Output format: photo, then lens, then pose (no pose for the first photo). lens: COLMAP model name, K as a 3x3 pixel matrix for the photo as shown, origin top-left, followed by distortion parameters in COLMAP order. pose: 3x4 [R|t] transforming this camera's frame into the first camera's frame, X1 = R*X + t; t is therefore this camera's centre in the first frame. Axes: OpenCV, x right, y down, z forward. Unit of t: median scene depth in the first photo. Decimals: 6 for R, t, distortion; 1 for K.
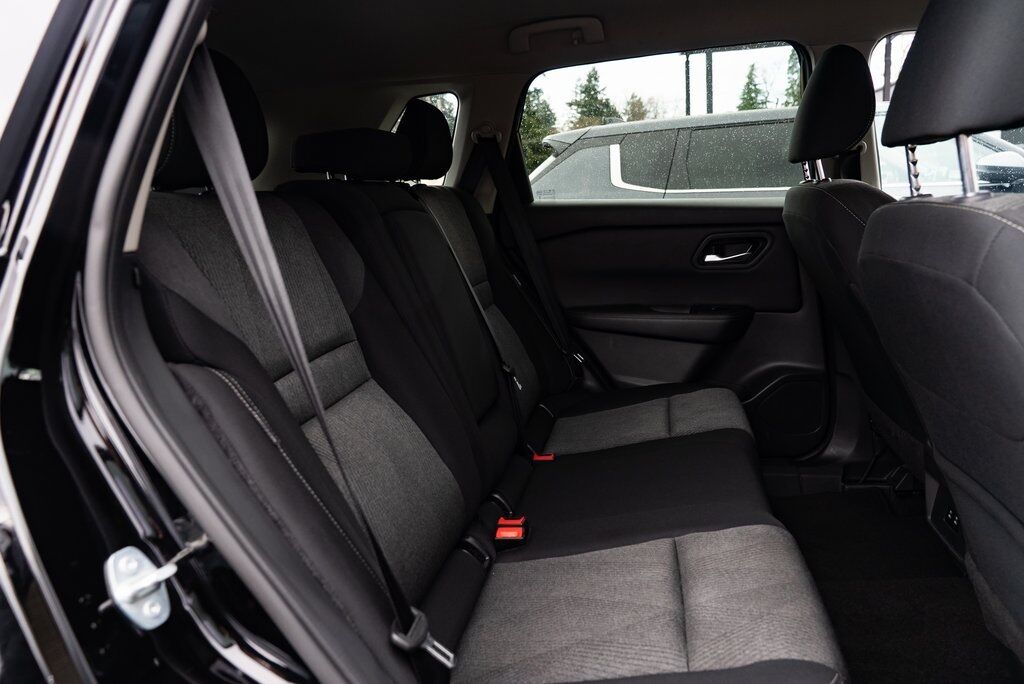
lens RADIAL K [[698.5, 0, 507.2], [0, 698.5, 341.1], [0, 0, 1]] dist [-0.034235, 0.017954]
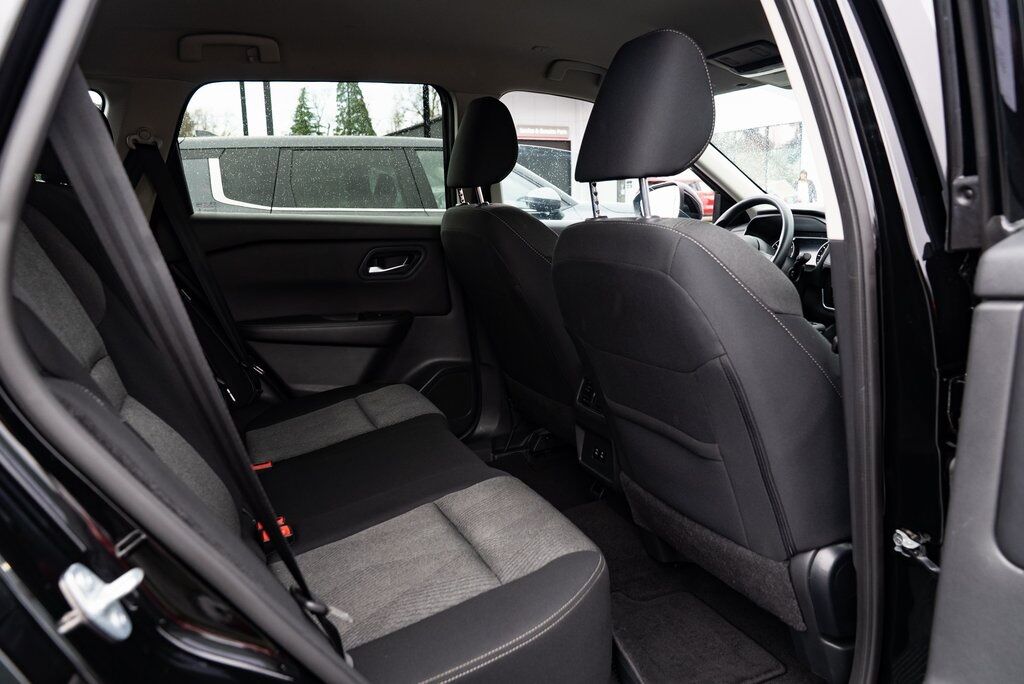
lens RADIAL K [[698.5, 0, 510.9], [0, 698.5, 343.6], [0, 0, 1]] dist [-0.034235, 0.017954]
pose [[0.820948, -0.067495, 0.566999, -0.176196], [0.081129, 0.996703, 0.001182, 0.015280], [-0.565210, 0.045030, 0.823717, -0.032811]]
